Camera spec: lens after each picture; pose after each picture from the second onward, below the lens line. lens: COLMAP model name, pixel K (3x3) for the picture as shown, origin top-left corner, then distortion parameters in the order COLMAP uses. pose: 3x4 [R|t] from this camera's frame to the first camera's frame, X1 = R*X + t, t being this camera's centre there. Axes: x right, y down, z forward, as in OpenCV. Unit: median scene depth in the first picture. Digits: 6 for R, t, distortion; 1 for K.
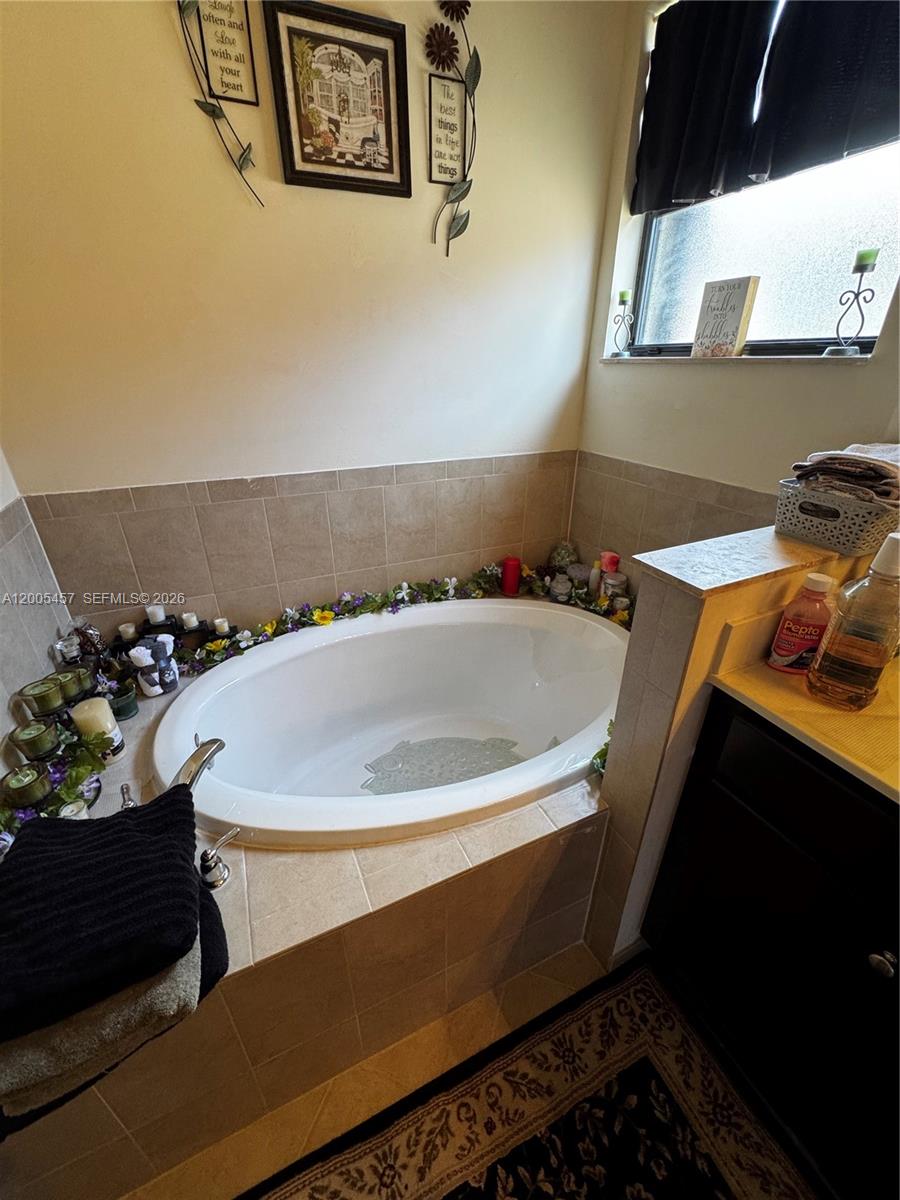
lens RADIAL K [[480.9, 0, 448.5], [0, 480.9, 600.8], [0, 0, 1]] dist [-0.002860, -0.000234]
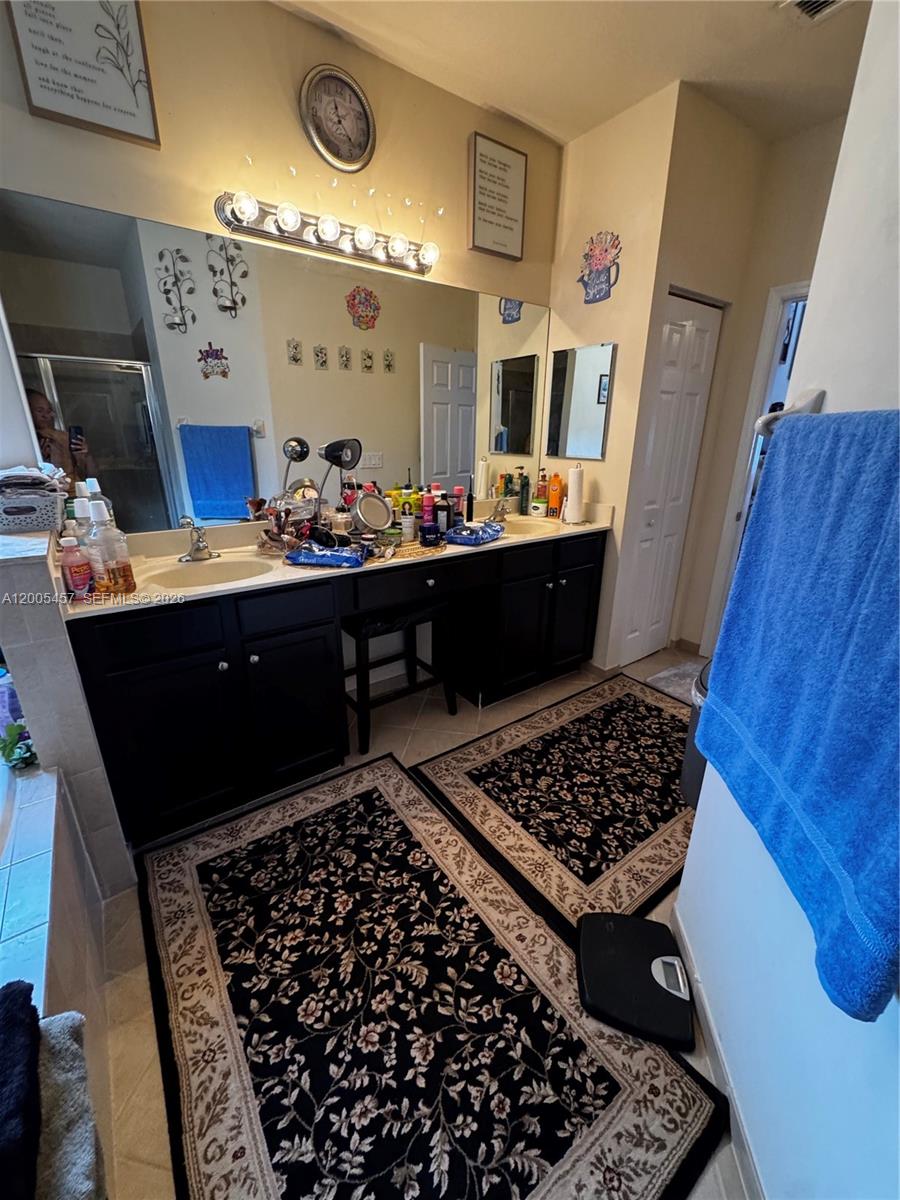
lens RADIAL K [[480.9, 0, 447.8], [0, 480.9, 601.6], [0, 0, 1]] dist [-0.002860, -0.000234]
pose [[-0.193345, -0.324202, 0.926019, -0.729828], [0.430988, 0.819825, 0.377010, 0.046959], [-0.881401, 0.471996, -0.018782, -0.039001]]
